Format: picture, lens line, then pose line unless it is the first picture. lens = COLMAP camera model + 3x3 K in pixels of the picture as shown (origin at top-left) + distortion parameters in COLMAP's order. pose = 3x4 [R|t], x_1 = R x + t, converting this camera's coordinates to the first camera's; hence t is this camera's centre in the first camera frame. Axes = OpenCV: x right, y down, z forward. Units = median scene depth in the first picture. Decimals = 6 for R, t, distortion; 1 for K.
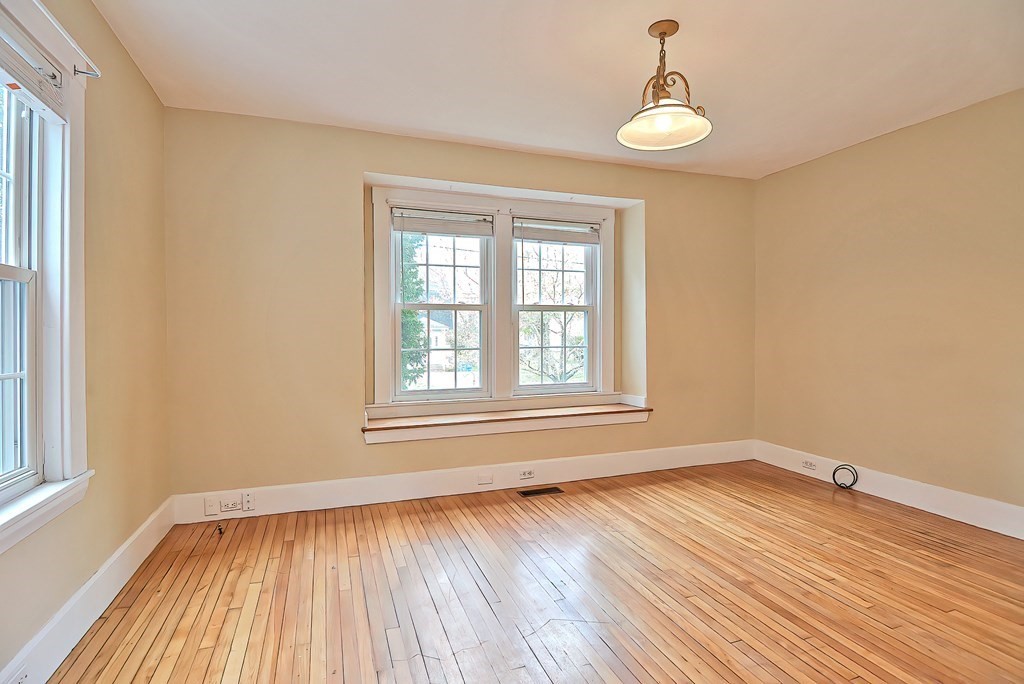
lens RADIAL K [[505.0, 0, 529.9], [0, 505.0, 348.9], [0, 0, 1]] dist [-0.008831, -0.006976]
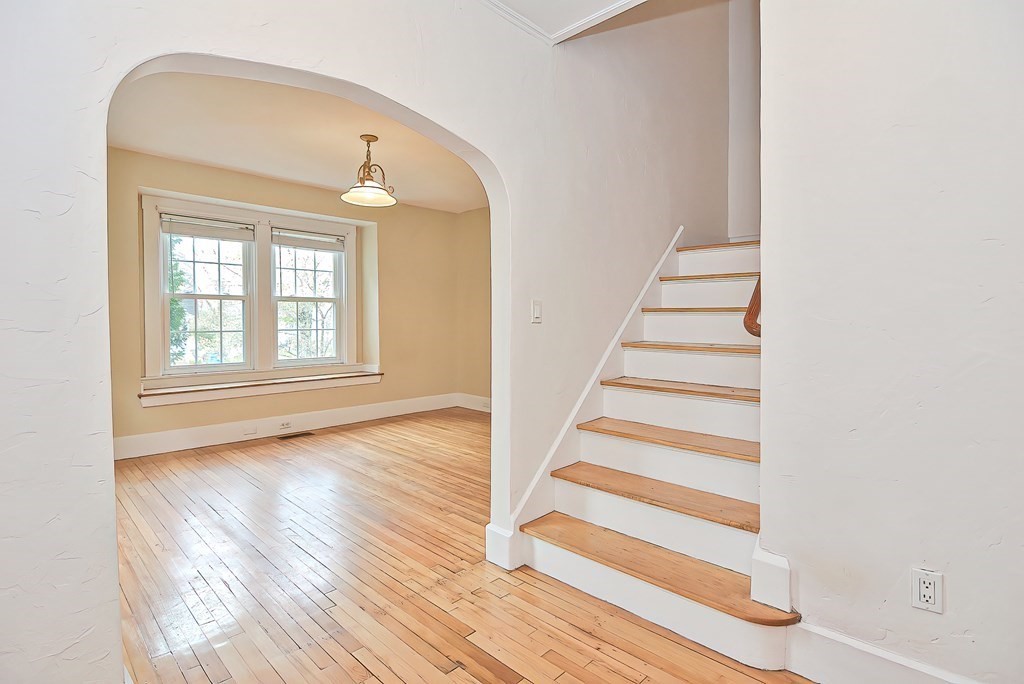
lens RADIAL K [[505.0, 0, 514.5], [0, 505.0, 336.7], [0, 0, 1]] dist [-0.008831, -0.006976]
pose [[0.914879, -0.009965, 0.403604, 0.012630], [0.010565, 0.999944, 0.000740, 0.021852], [-0.403589, 0.003587, 0.914933, -0.433843]]
